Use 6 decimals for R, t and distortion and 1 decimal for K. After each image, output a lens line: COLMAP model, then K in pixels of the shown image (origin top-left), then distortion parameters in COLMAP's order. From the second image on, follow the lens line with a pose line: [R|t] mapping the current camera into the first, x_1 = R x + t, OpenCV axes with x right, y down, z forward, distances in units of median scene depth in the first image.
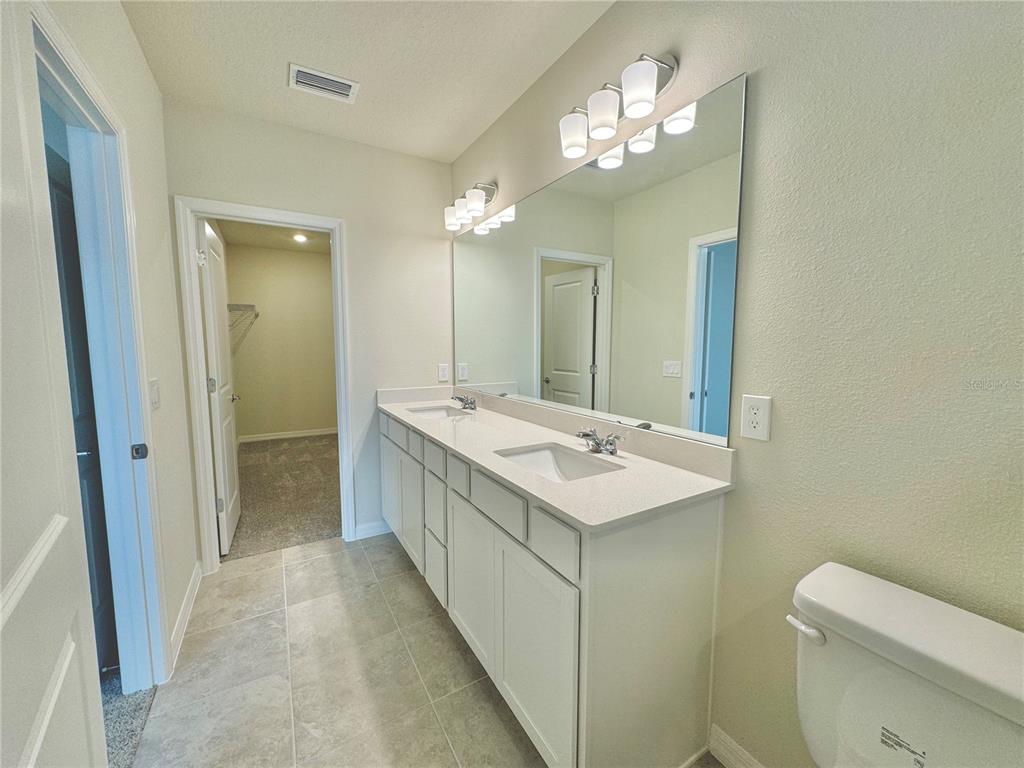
lens RADIAL K [[410.4, 0, 508.1], [0, 410.4, 377.5], [0, 0, 1]] dist [-0.000172, 0.000089]
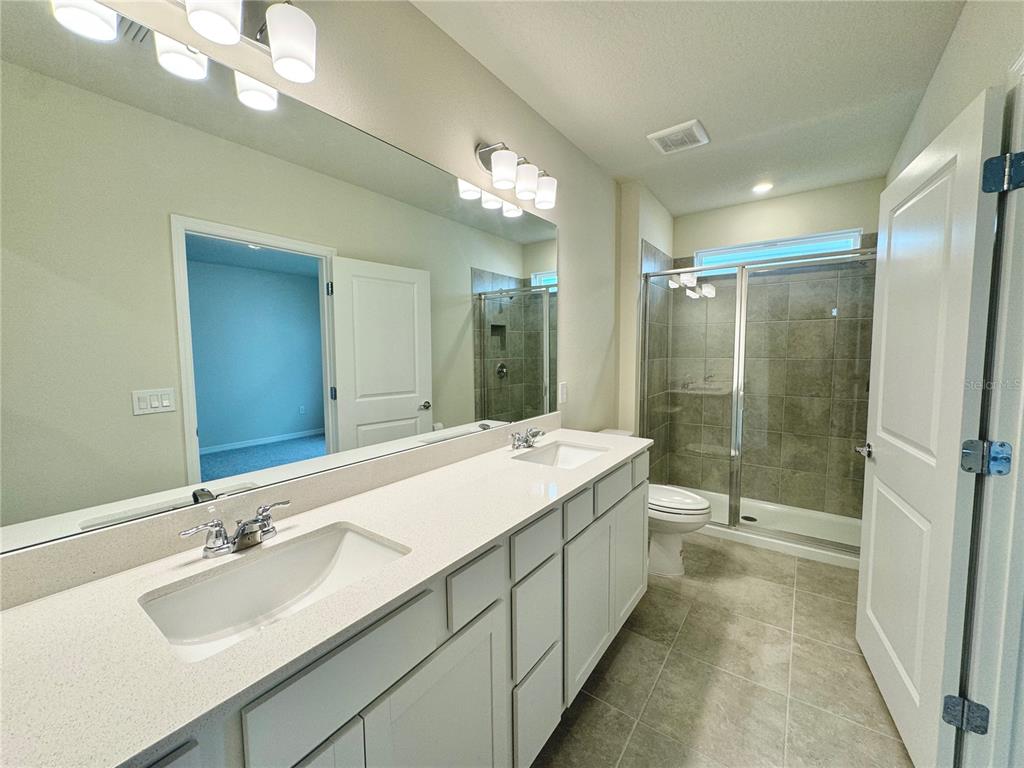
lens RADIAL K [[410.4, 0, 508.1], [0, 410.4, 377.5], [0, 0, 1]] dist [-0.000172, 0.000089]
pose [[-0.420468, -0.063903, 0.905054, -0.470742], [0.100729, 0.988062, 0.116561, -0.099568], [-0.901699, 0.140176, -0.409012, 0.819143]]
